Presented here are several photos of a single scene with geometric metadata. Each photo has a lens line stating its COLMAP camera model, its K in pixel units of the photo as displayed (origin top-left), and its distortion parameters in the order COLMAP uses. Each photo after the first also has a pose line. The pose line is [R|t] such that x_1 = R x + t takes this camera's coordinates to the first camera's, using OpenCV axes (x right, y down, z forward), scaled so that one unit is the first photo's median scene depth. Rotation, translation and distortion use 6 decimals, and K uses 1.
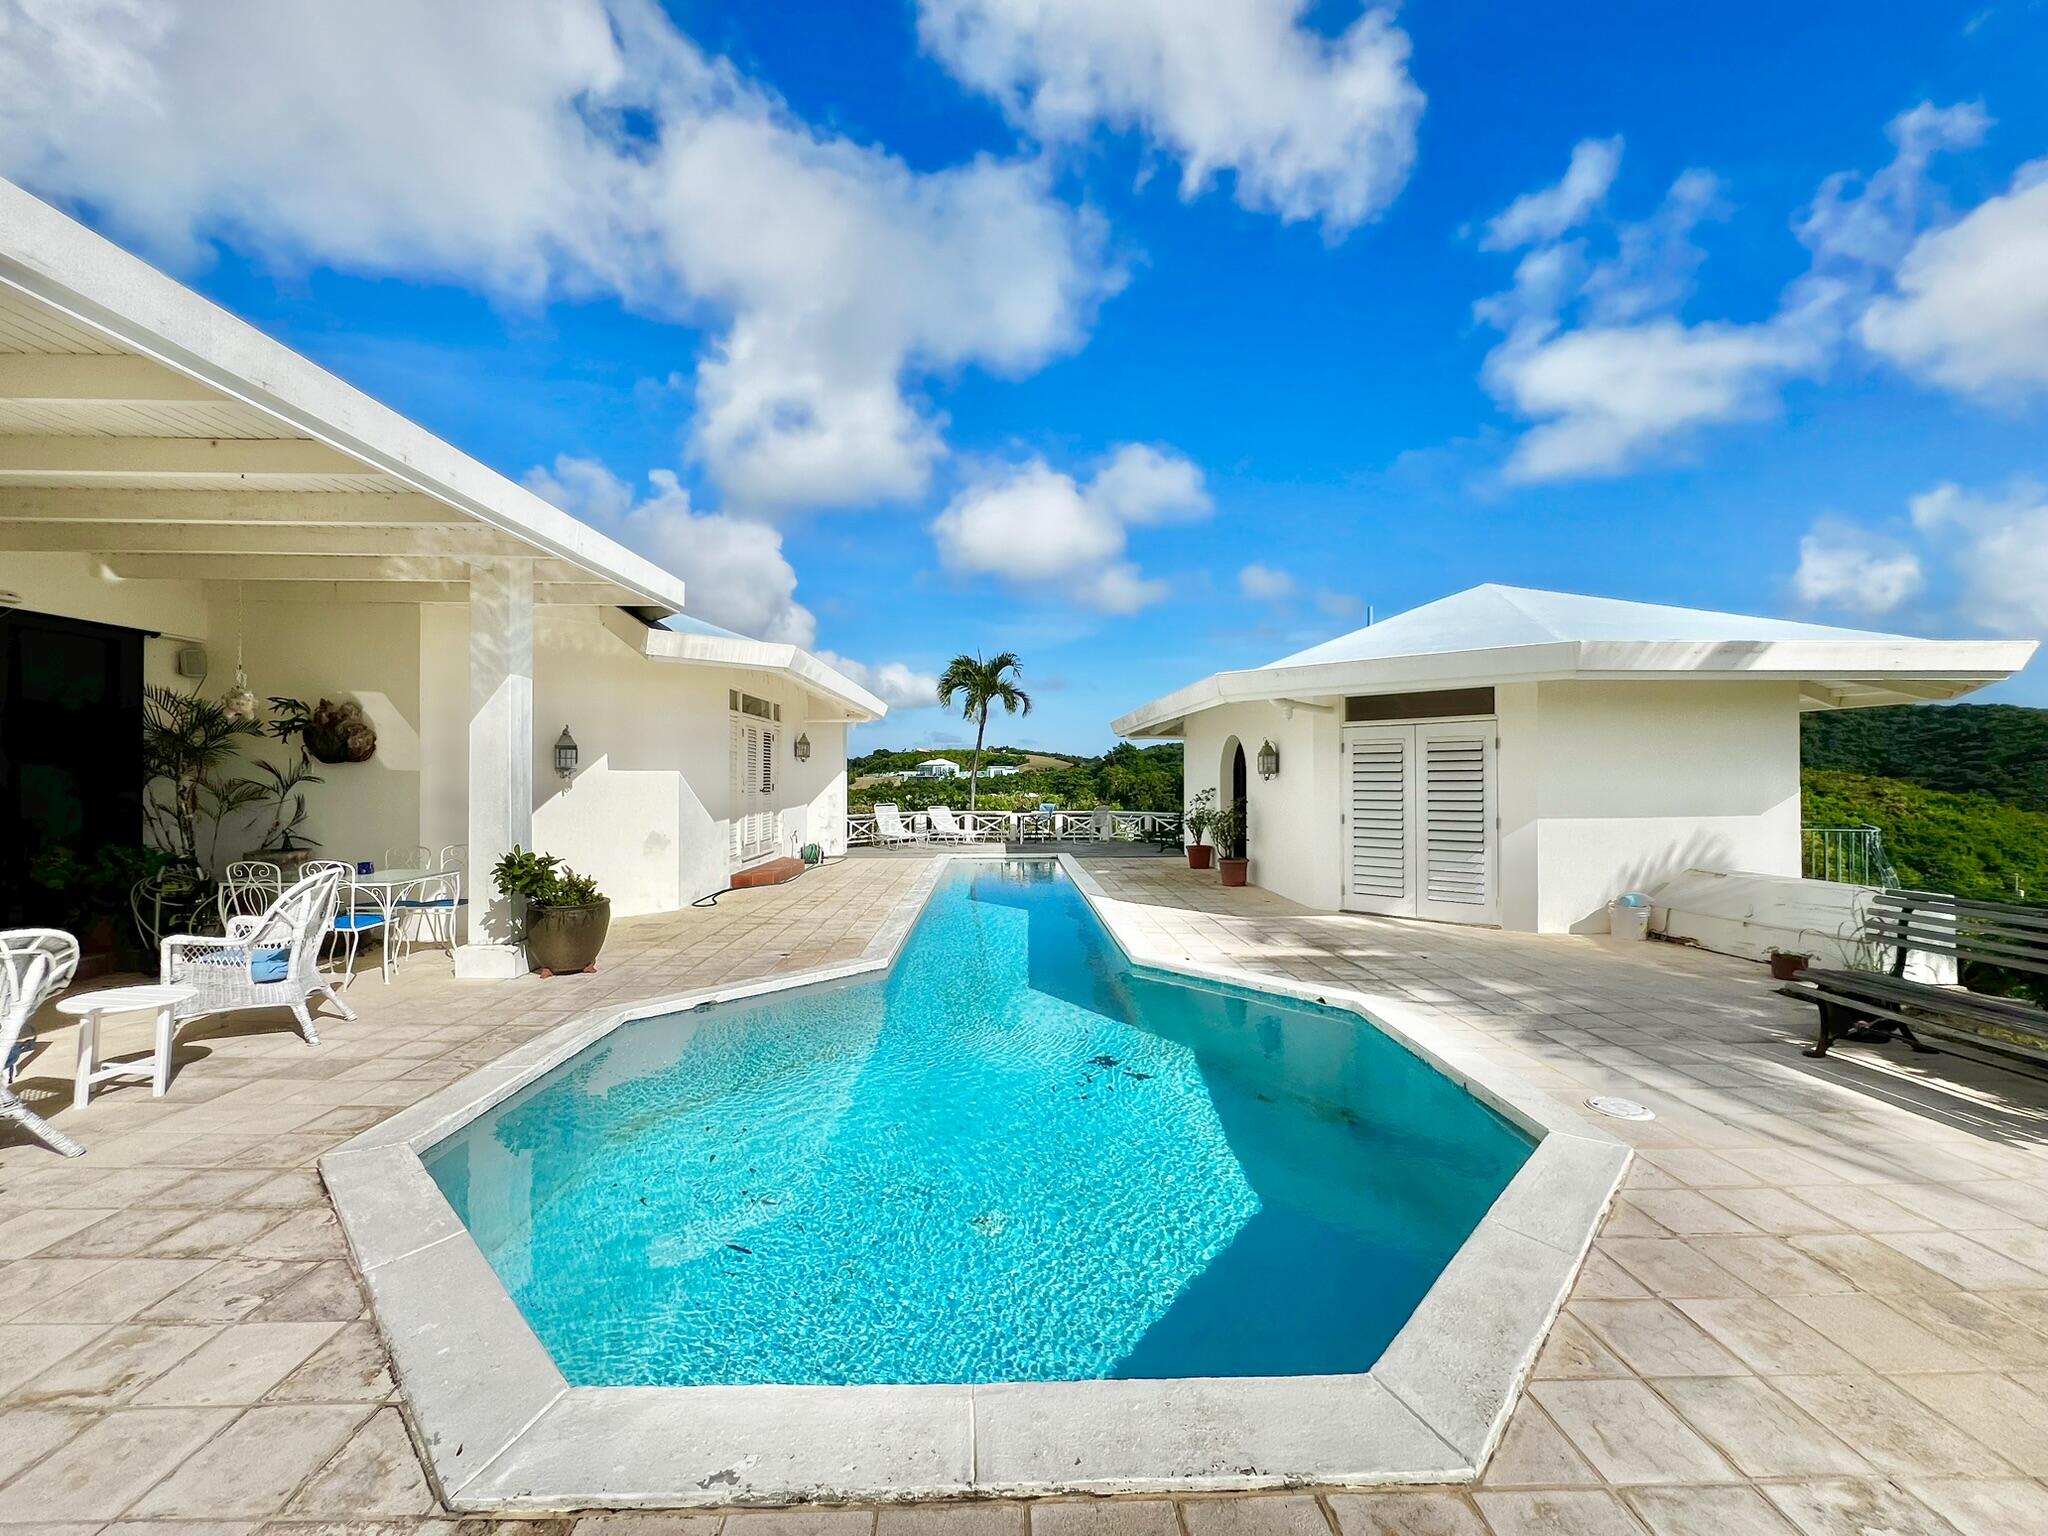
lens RADIAL K [[819.7, 0, 1010.9], [0, 819.7, 773.1], [0, 0, 1]] dist [0.000442, 0.000333]
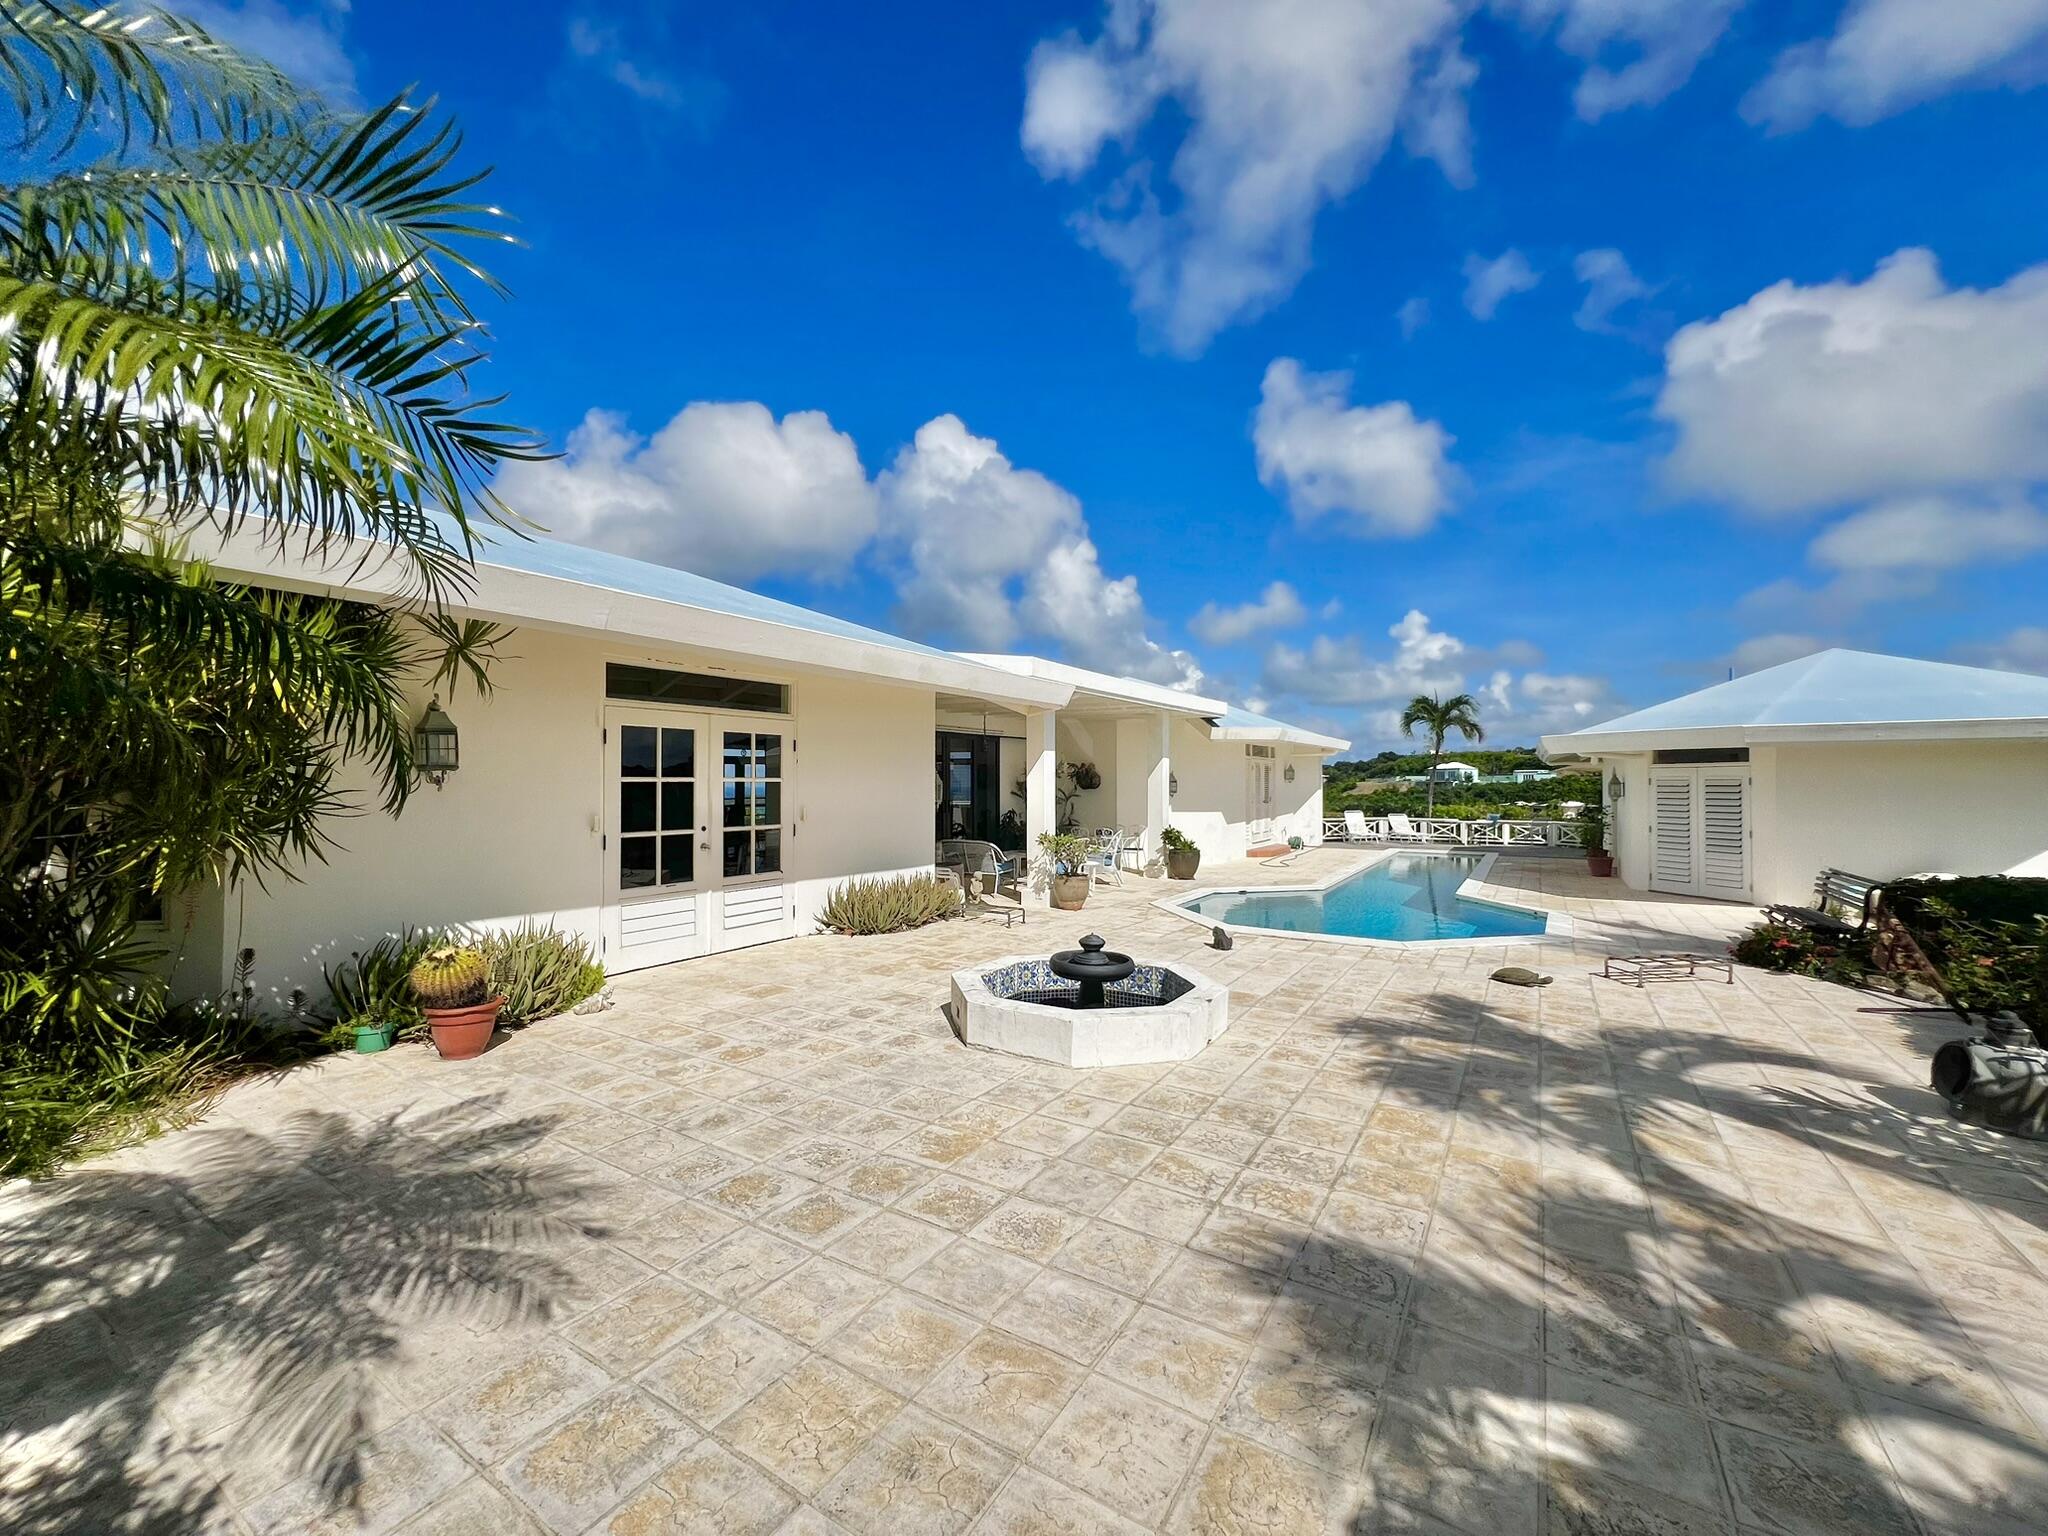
lens RADIAL K [[819.7, 0, 1013.3], [0, 819.7, 773.3], [0, 0, 1]] dist [0.000442, 0.000333]
pose [[0.831907, -0.002115, -0.554911, 0.135067], [0.000033, 0.999993, -0.003762, -0.021005], [0.554915, 0.003112, 0.831902, -0.458246]]
